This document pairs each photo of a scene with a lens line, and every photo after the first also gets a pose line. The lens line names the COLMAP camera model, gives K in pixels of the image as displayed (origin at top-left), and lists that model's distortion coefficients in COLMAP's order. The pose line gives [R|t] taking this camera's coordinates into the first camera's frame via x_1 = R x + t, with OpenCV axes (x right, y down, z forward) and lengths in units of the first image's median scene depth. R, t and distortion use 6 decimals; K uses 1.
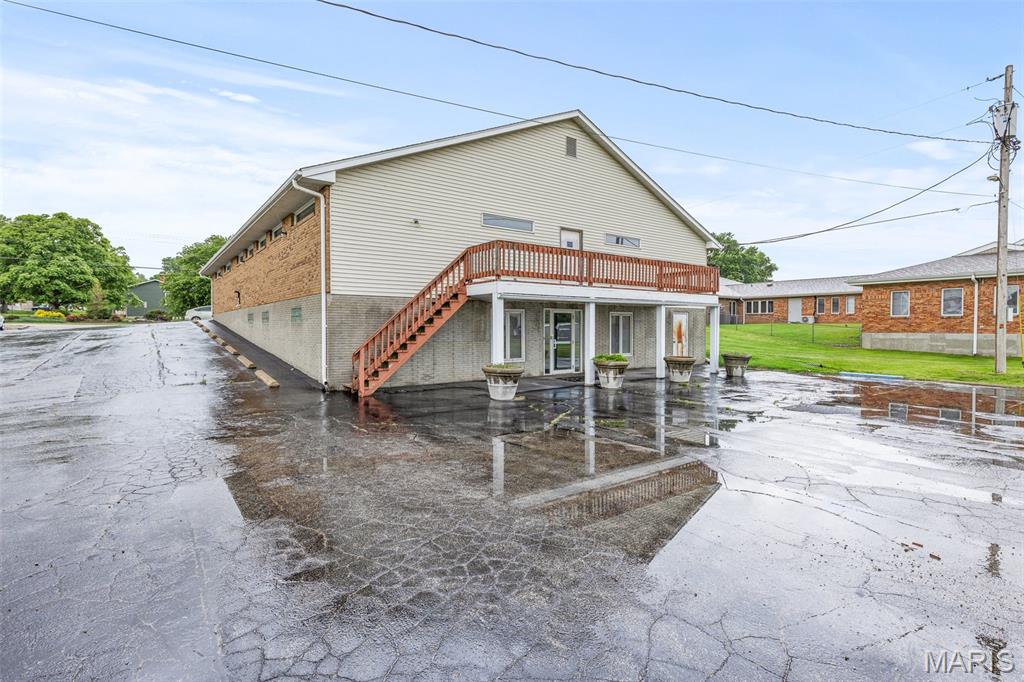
lens RADIAL K [[513.6, 0, 512.0], [0, 513.6, 341.0], [0, 0, 1]] dist [0.001003, 0.000068]
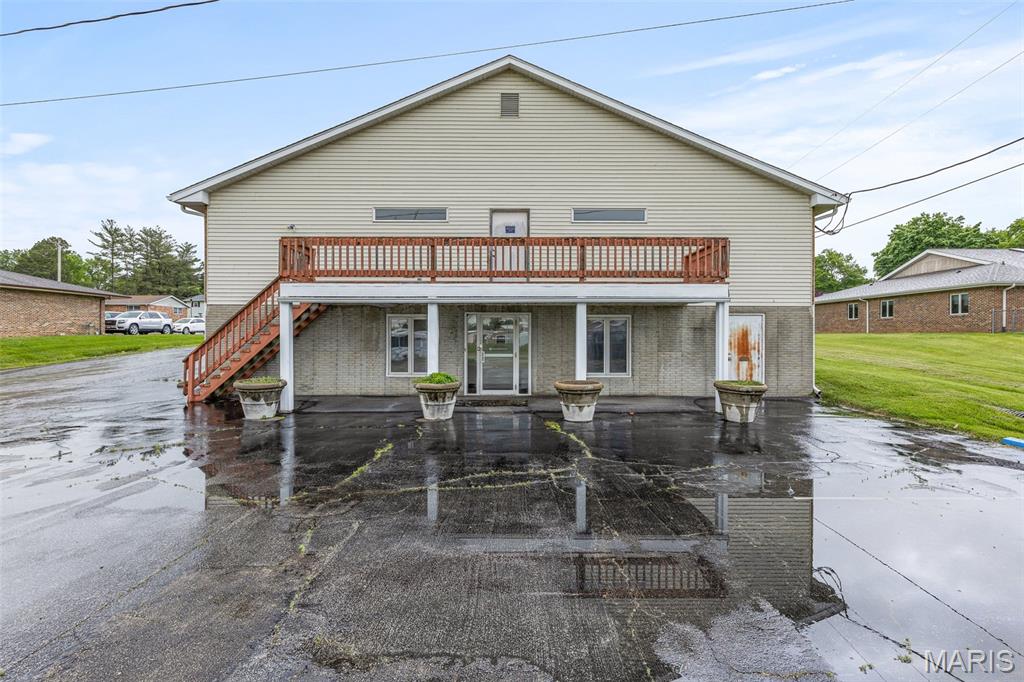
lens RADIAL K [[476.1, 0, 510.4], [0, 476.1, 346.9], [0, 0, 1]] dist [0.004327, 0.000136]
pose [[0.793142, 0.016360, -0.608816, 0.568099], [-0.018959, 0.999818, 0.002168, -0.012035], [0.608741, 0.009824, 0.793308, 0.432861]]
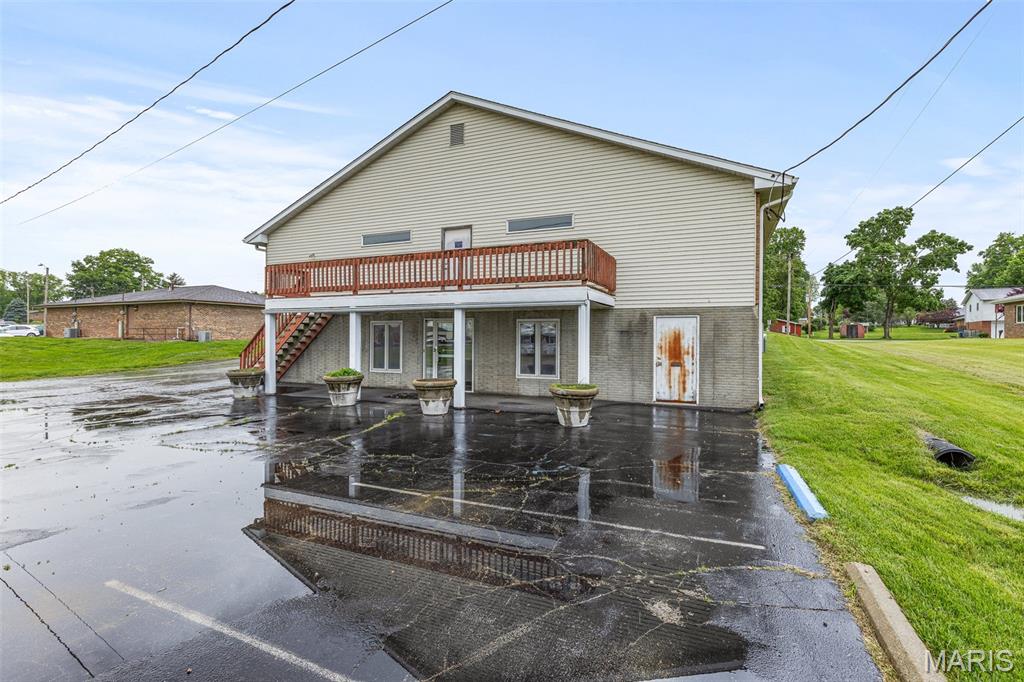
lens RADIAL K [[495.1, 0, 512.0], [0, 495.1, 341.0], [0, 0, 1]] dist [-0.001357, -0.000040]
pose [[0.470246, 0.005059, -0.882521, 0.919505], [-0.030187, 0.999491, -0.010355, -0.017581], [0.882019, 0.031511, 0.470159, 0.700271]]
